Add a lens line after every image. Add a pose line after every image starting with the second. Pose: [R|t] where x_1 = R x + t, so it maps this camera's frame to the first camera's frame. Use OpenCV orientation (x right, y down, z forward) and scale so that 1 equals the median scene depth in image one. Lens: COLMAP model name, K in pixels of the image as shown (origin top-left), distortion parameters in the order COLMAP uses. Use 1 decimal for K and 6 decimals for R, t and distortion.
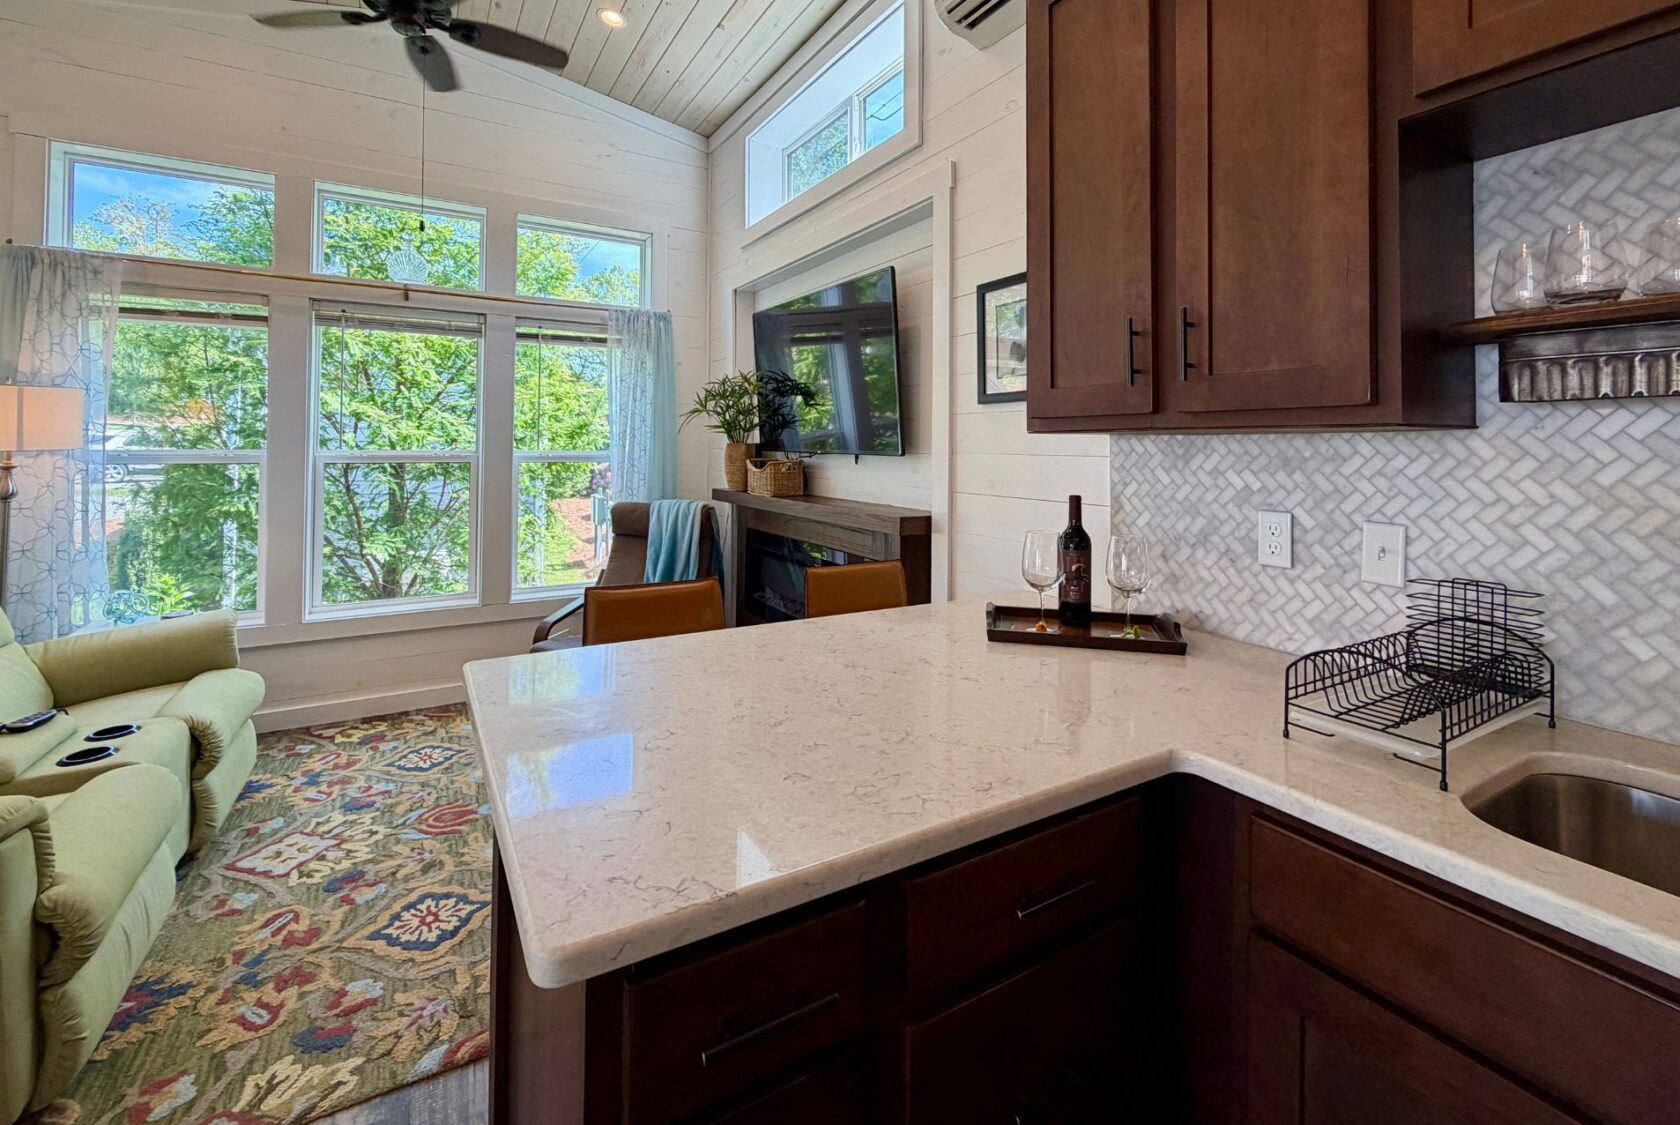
lens RADIAL K [[730.3, 0, 842.3], [0, 730.3, 436.0], [0, 0, 1]] dist [0.000537, 0.000197]
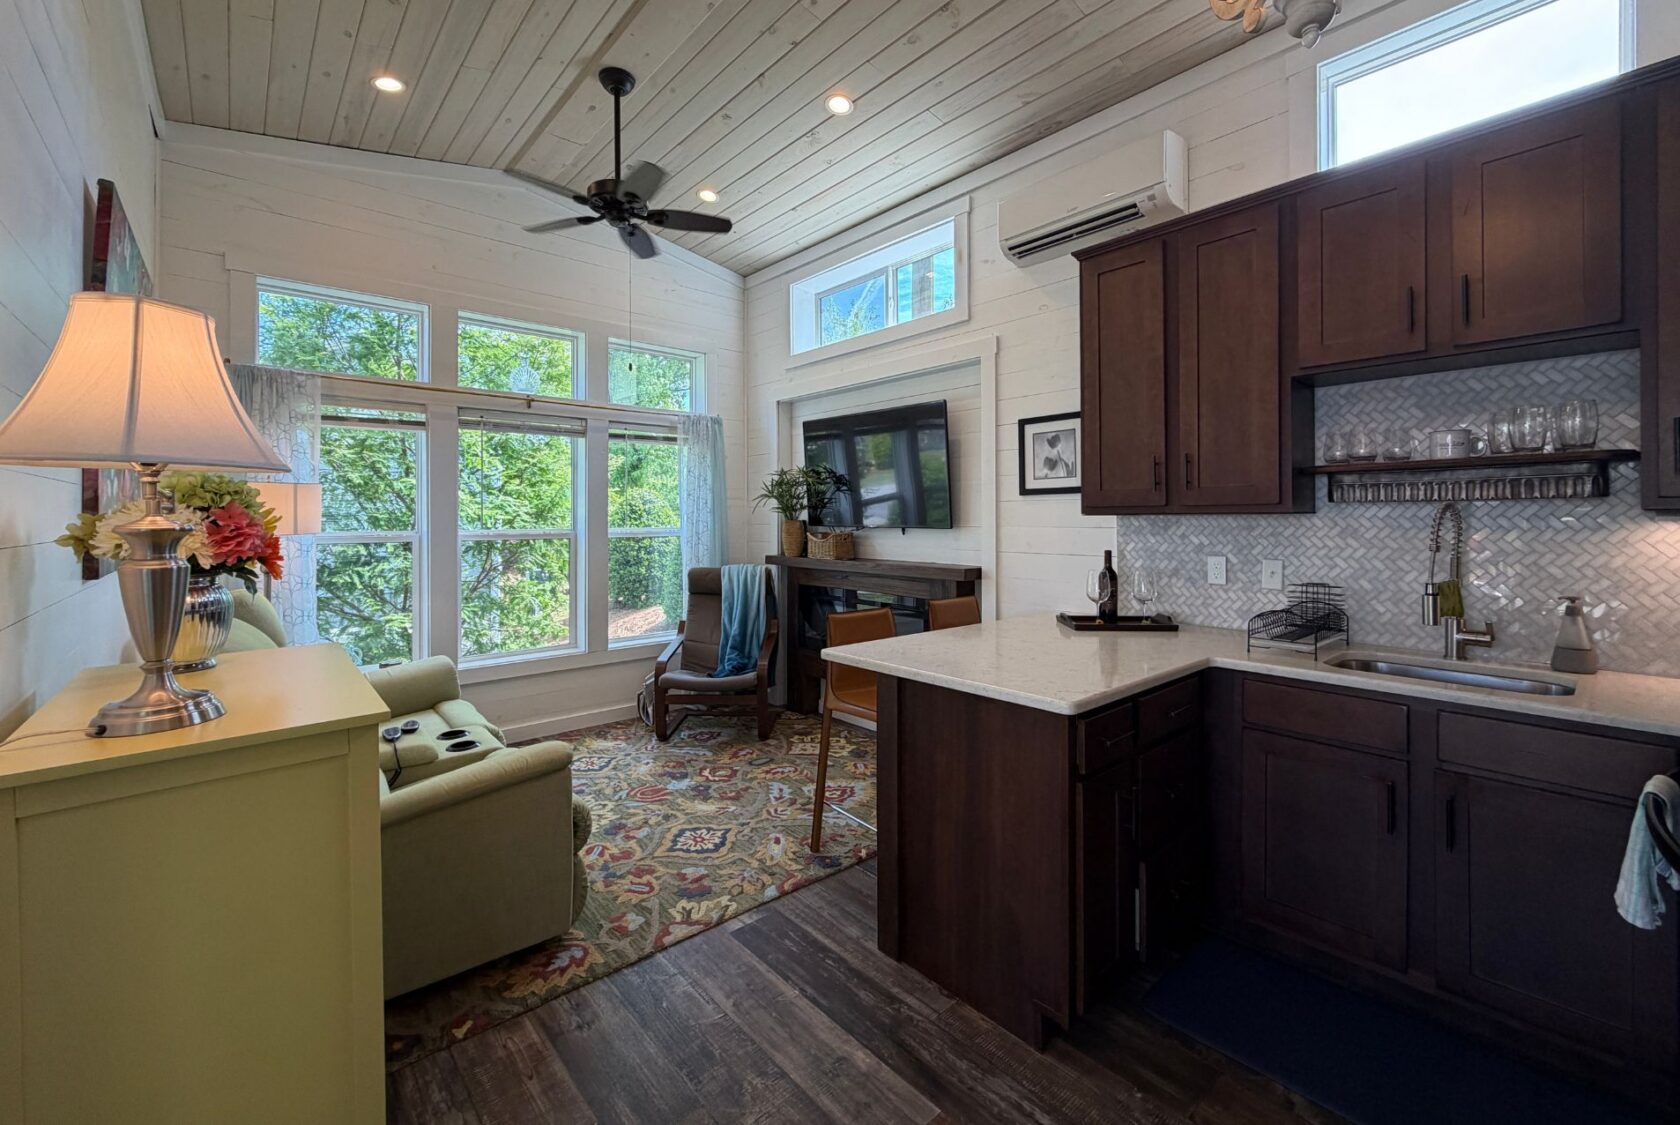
lens RADIAL K [[692.2, 0, 840.2], [0, 692.2, 521.0], [0, 0, 1]] dist [0.001641, 0.000140]
pose [[0.983056, -0.012129, 0.182902, -0.653033], [0.008623, 0.999764, 0.019953, -0.029755], [-0.183100, -0.018038, 0.982929, -0.553944]]
